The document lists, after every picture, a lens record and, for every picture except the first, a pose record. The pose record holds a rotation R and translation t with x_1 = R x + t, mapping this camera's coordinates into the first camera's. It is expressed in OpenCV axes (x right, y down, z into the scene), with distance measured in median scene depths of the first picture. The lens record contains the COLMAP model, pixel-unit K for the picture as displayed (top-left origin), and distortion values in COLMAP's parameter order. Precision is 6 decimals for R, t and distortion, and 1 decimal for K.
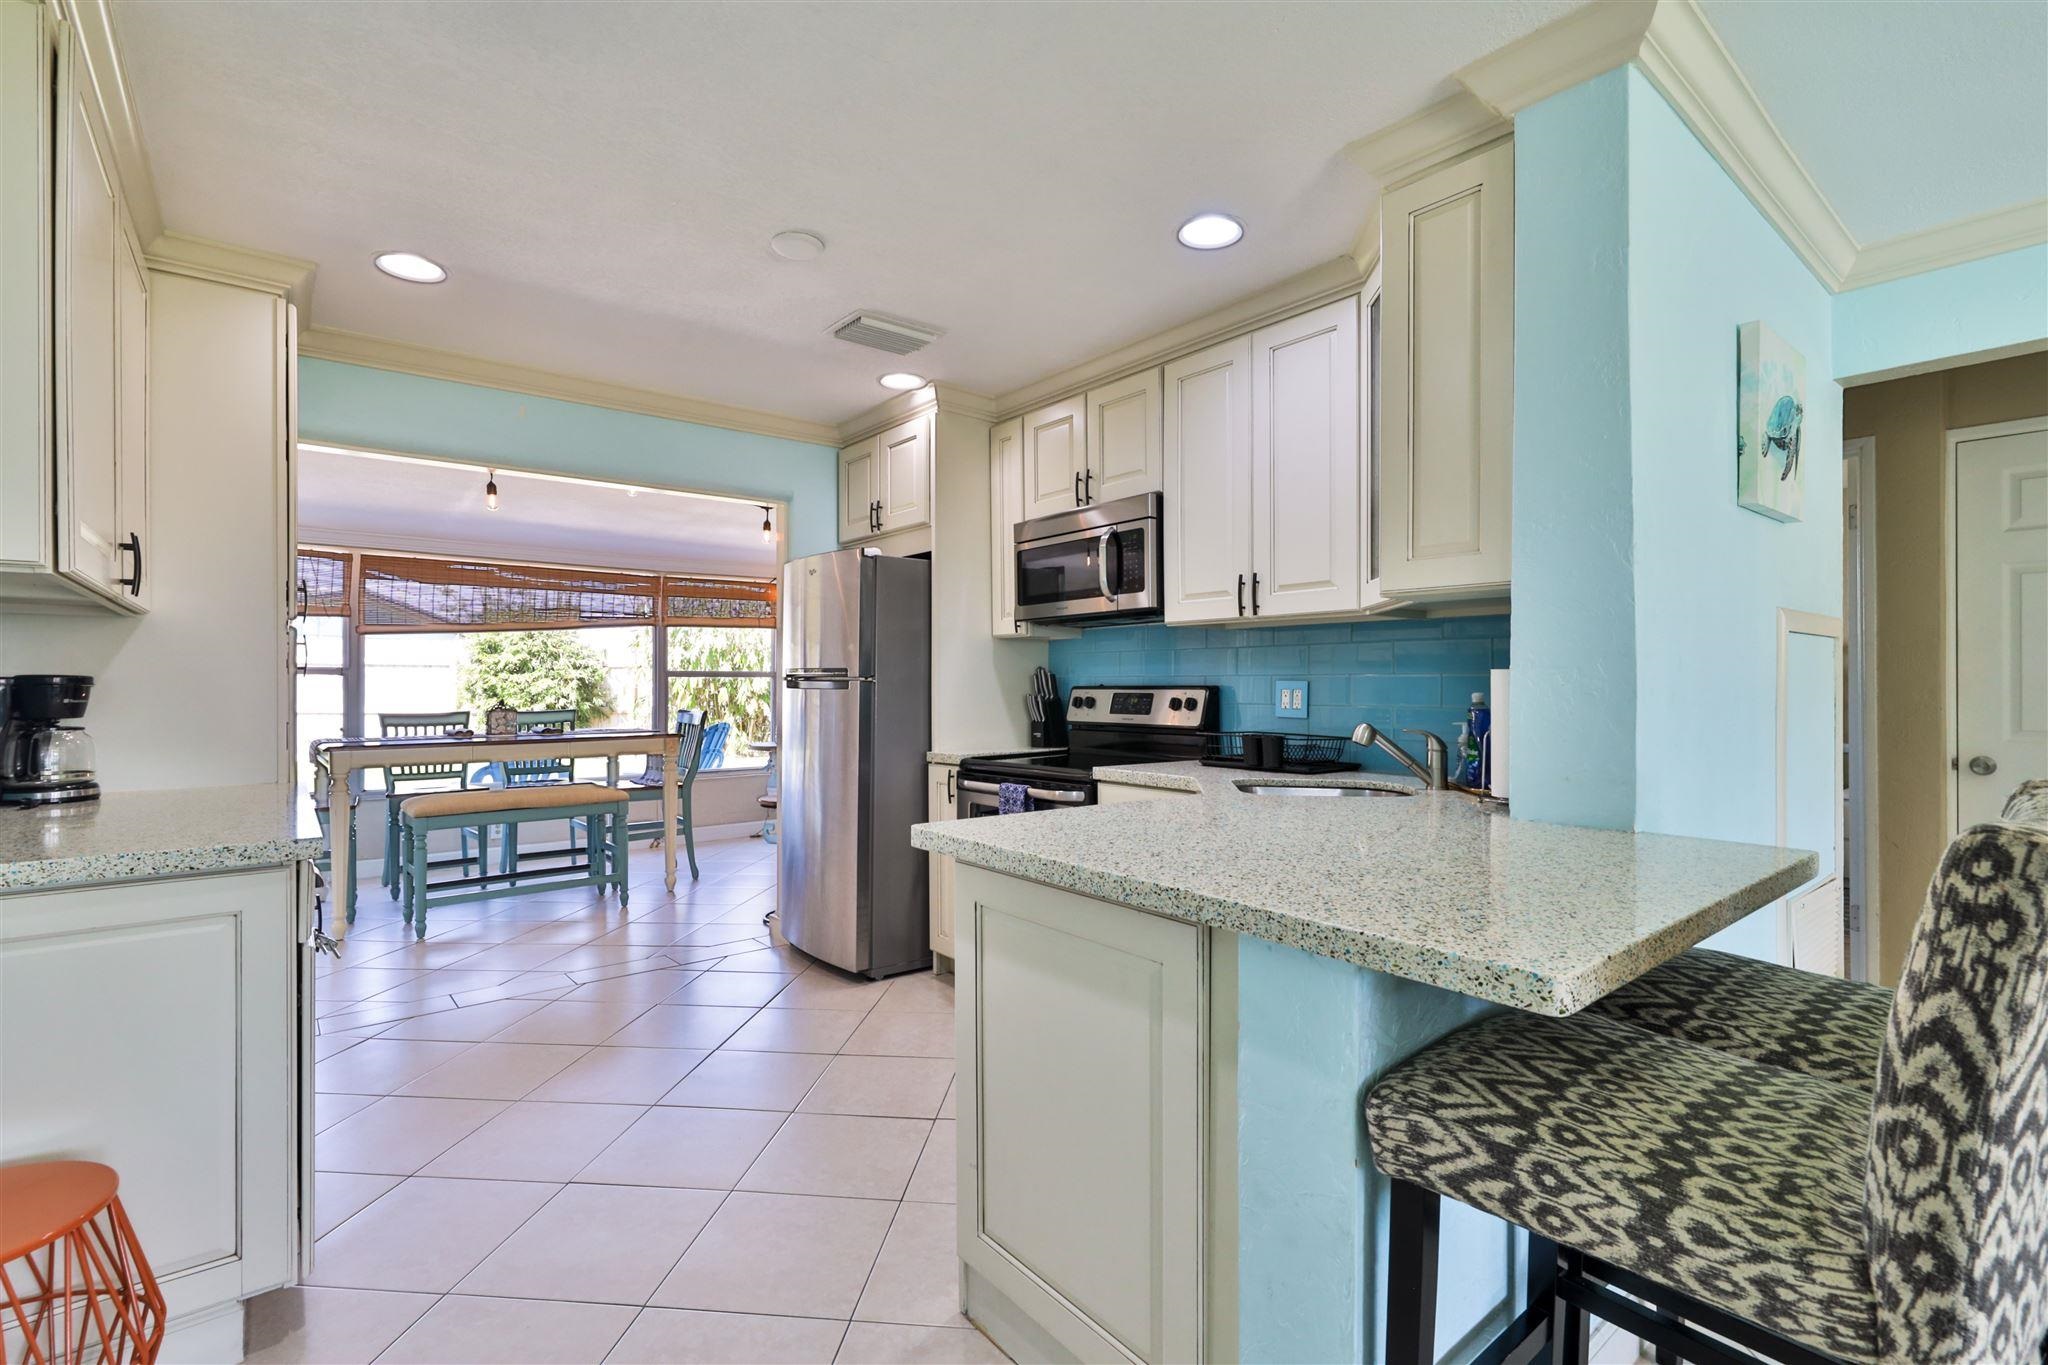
lens RADIAL K [[930.8, 0, 1007.8], [0, 930.8, 680.0], [0, 0, 1]] dist [-0.000375, 0.001090]
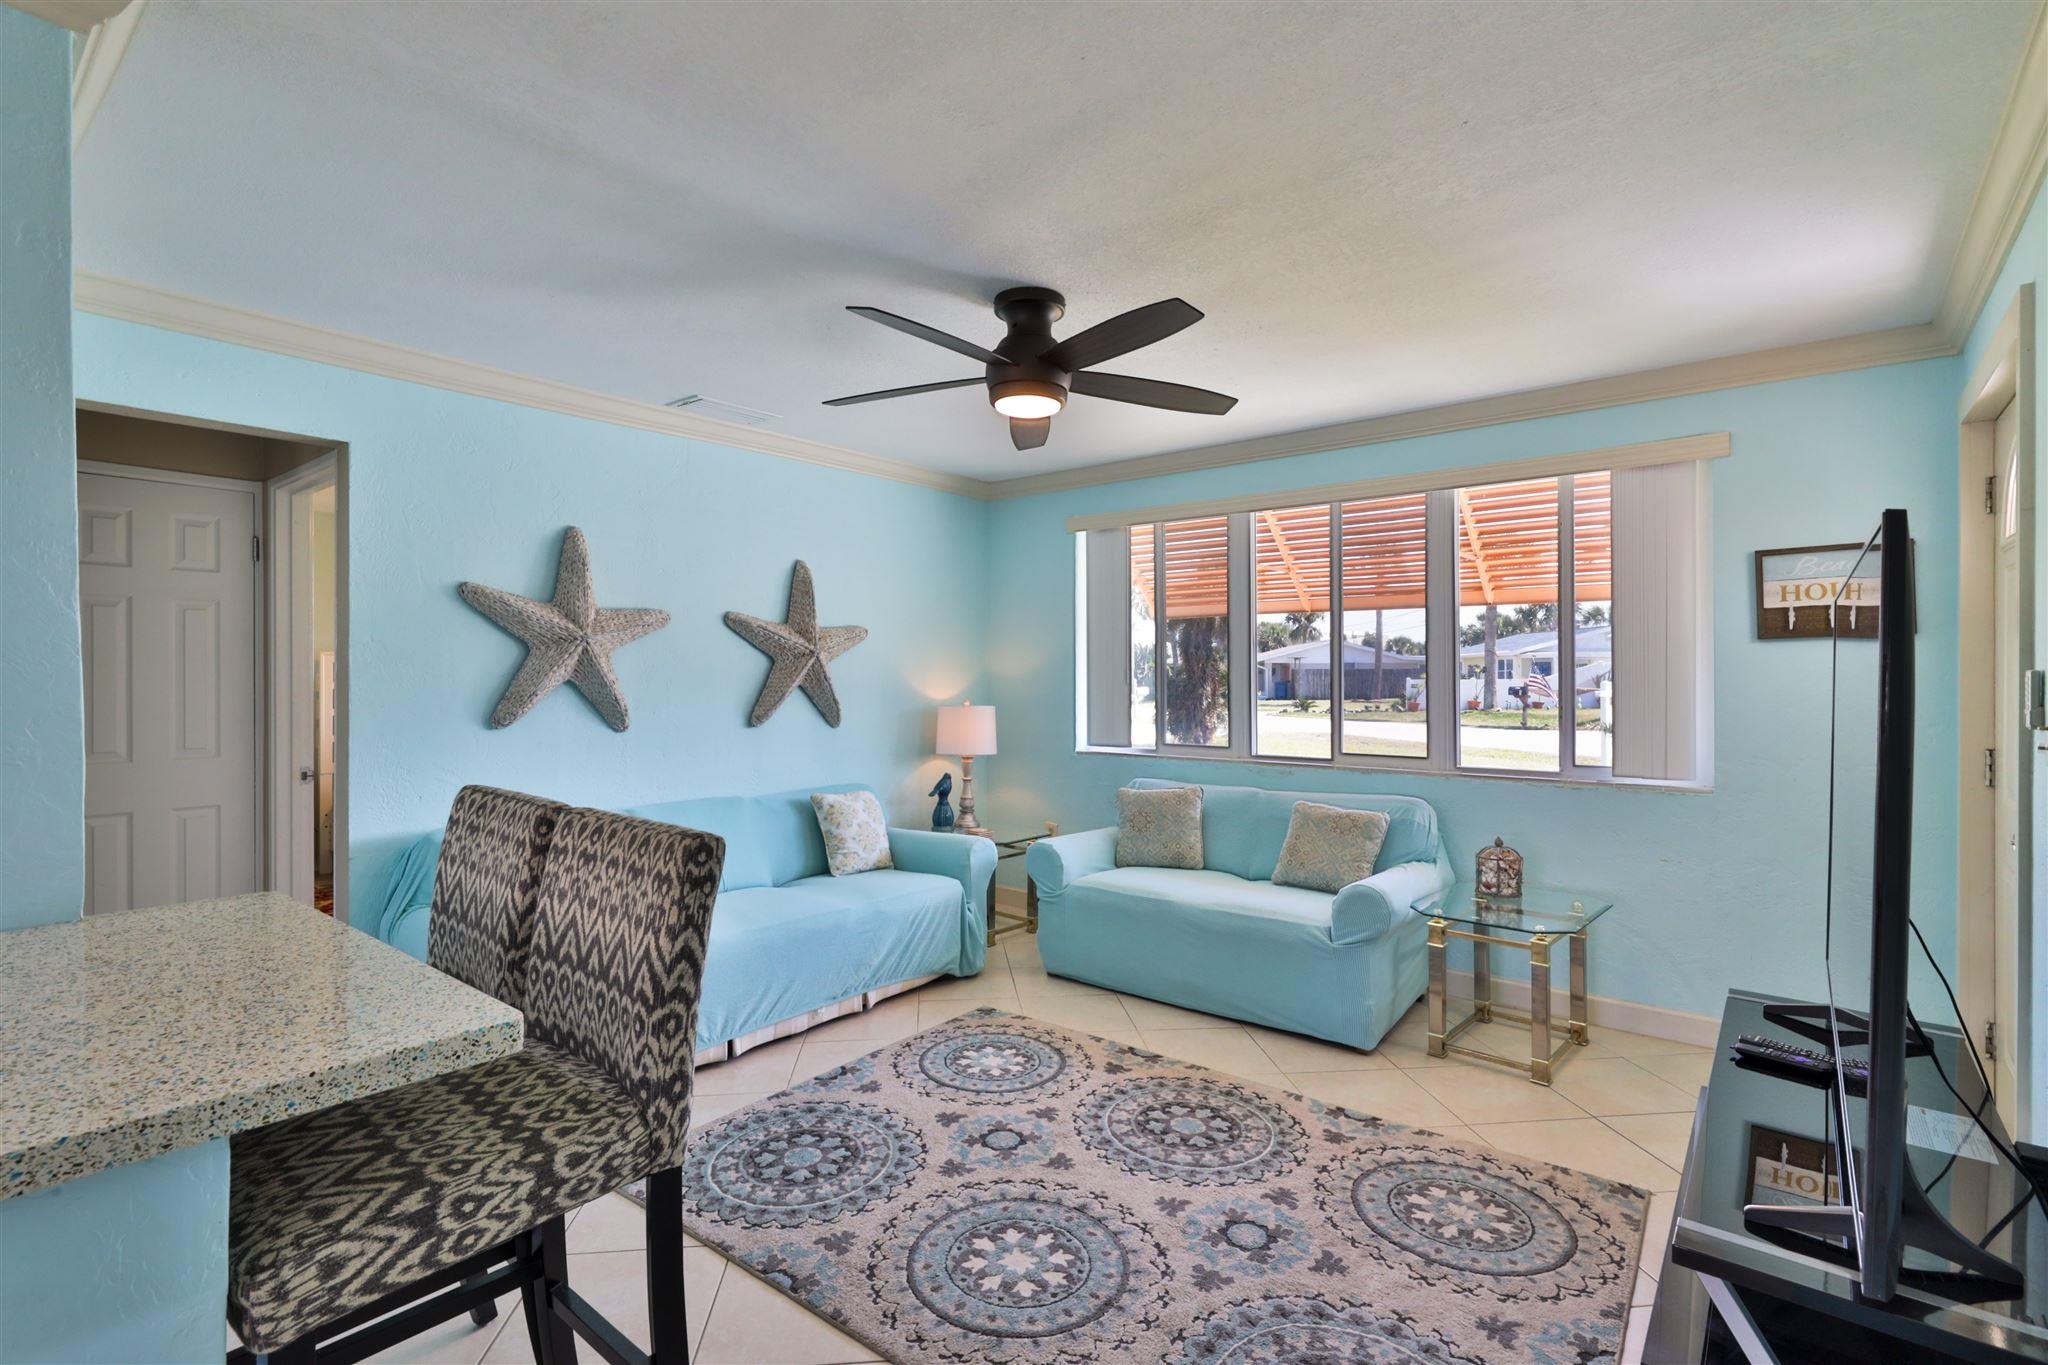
lens RADIAL K [[930.8, 0, 1009.5], [0, 930.8, 690.5], [0, 0, 1]] dist [-0.000375, 0.001090]
pose [[-0.199288, 0.000031, 0.979941, -0.102986], [0.008148, 0.999965, 0.001625, -0.014787], [-0.979907, 0.008309, -0.199282, 0.086289]]
